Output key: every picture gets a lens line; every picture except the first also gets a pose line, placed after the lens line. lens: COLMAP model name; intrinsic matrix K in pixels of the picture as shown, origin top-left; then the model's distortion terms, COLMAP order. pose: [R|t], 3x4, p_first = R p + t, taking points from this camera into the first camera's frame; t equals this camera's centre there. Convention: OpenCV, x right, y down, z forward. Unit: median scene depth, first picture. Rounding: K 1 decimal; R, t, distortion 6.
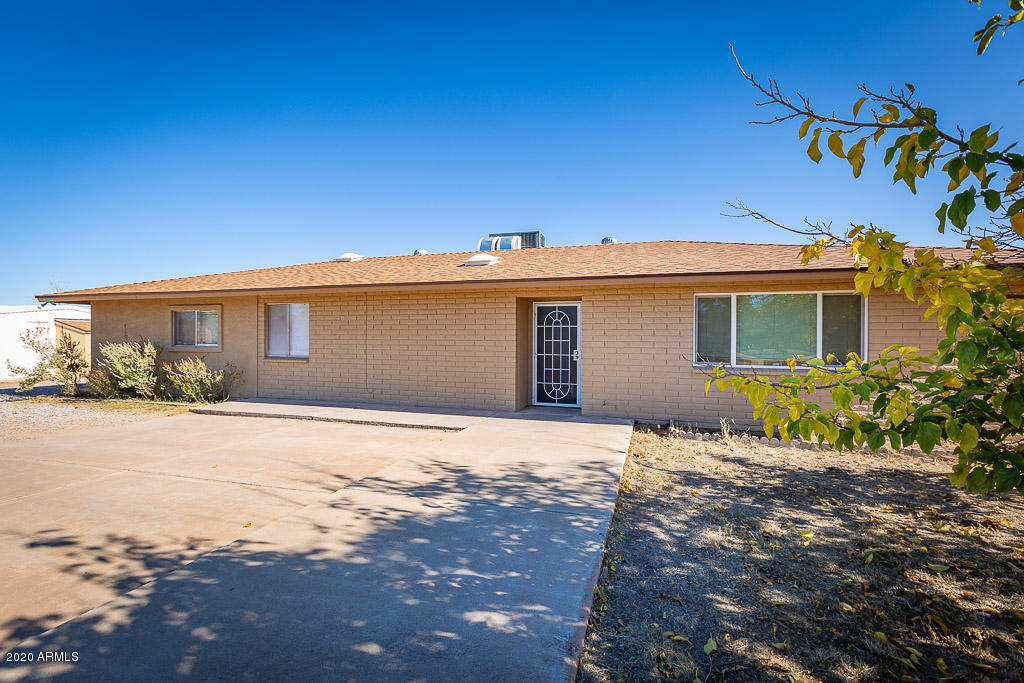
lens RADIAL K [[454.0, 0, 513.4], [0, 454.0, 338.2], [0, 0, 1]] dist [-0.000011, -0.000311]
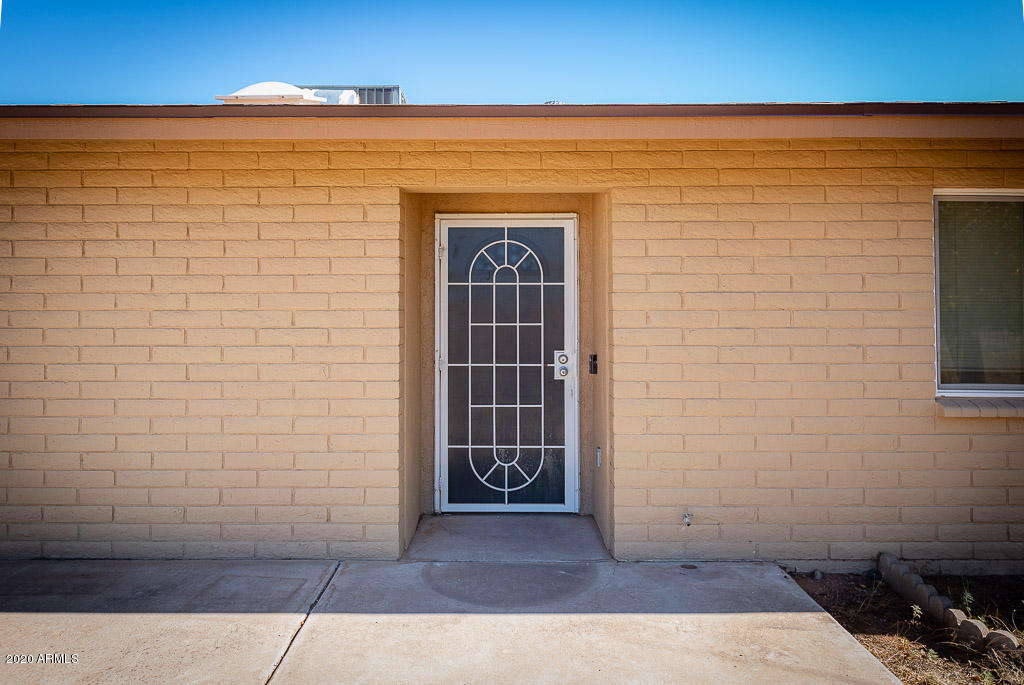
lens RADIAL K [[643.8, 0, 506.4], [0, 643.8, 299.2], [0, 0, 1]] dist [0.008861, 0.000567]
pose [[0.955892, -0.002577, 0.293707, -0.050994], [0.007850, 0.999828, -0.016777, -0.006078], [-0.293613, 0.018343, 0.955748, 0.523165]]
